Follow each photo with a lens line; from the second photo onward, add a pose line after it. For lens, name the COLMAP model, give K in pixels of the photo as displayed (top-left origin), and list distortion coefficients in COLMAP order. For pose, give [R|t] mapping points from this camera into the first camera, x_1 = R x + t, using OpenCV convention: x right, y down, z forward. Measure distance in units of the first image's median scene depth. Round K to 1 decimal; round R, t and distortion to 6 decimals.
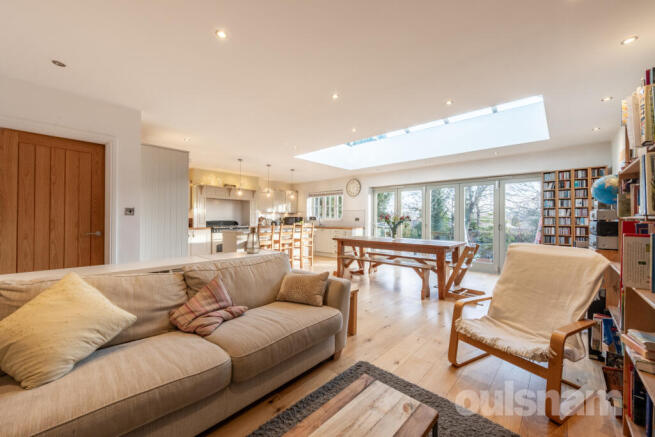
lens RADIAL K [[256.6, 0, 334.0], [0, 256.6, 217.1], [0, 0, 1]] dist [-0.003635, -0.000085]
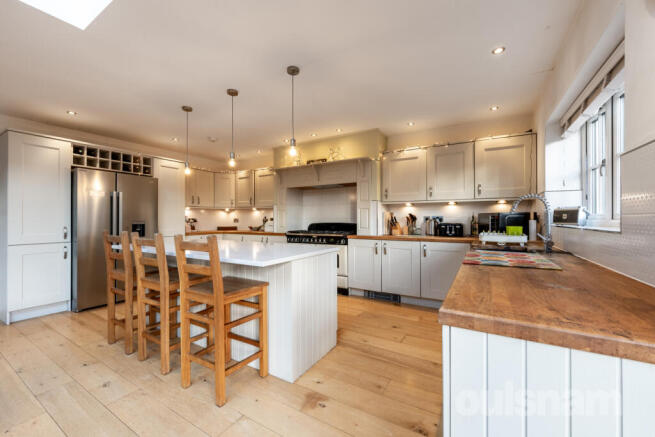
lens RADIAL K [[256.6, 0, 330.0], [0, 256.6, 219.2], [0, 0, 1]] dist [-0.003635, -0.000085]
pose [[0.186603, -0.003064, -0.982431, 0.162063], [0.011704, 0.999931, -0.000895, 0.006952], [0.982366, -0.011331, 0.186626, 0.969633]]
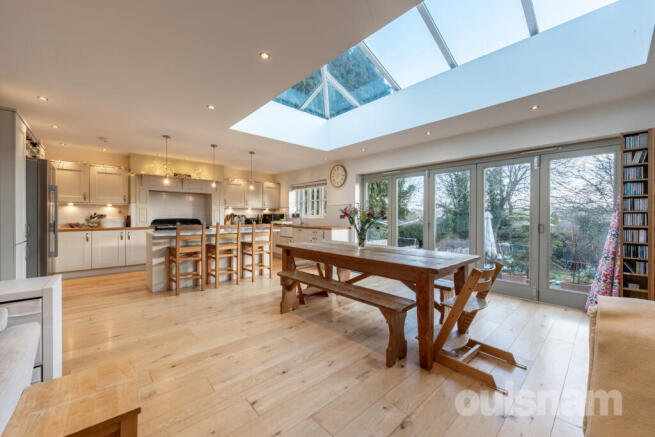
lens RADIAL K [[256.6, 0, 332.0], [0, 256.6, 216.8], [0, 0, 1]] dist [-0.003635, -0.000085]
pose [[0.995186, -0.001398, -0.097999, 0.152855], [0.002282, 0.999958, 0.008914, 0.002667], [0.097983, -0.009095, 0.995147, 0.251030]]
